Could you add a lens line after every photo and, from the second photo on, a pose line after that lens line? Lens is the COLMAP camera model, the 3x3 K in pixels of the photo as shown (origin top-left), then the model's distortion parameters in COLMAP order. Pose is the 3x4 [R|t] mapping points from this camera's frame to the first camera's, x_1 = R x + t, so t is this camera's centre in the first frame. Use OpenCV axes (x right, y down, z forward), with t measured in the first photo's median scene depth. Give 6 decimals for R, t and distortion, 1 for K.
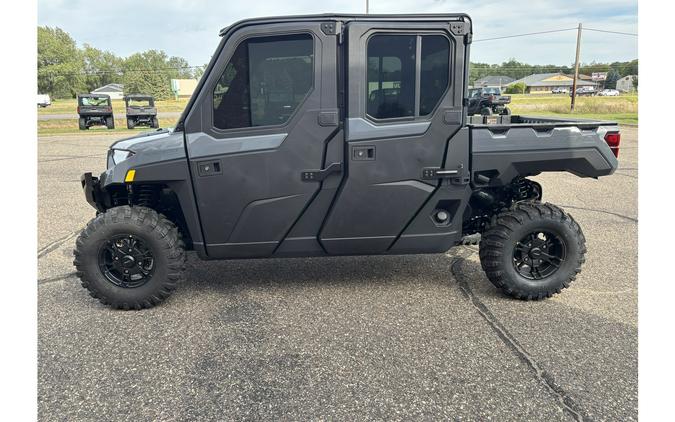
lens RADIAL K [[458.2, 0, 332.5], [0, 458.2, 208.2], [0, 0, 1]] dist [0.027336, -0.027896]
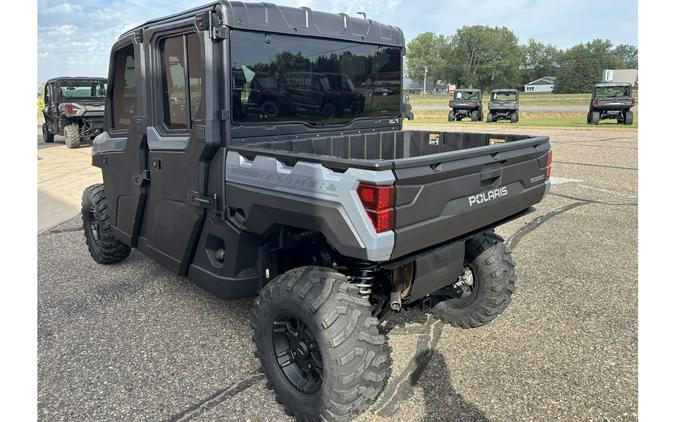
lens RADIAL K [[458.2, 0, 343.4], [0, 458.2, 192.7], [0, 0, 1]] dist [0.027336, -0.027896]
pose [[0.649156, 0.162495, -0.743096, 0.130151], [-0.174142, 0.982718, 0.062767, -0.023942], [0.740454, 0.088658, 0.666234, 0.083748]]
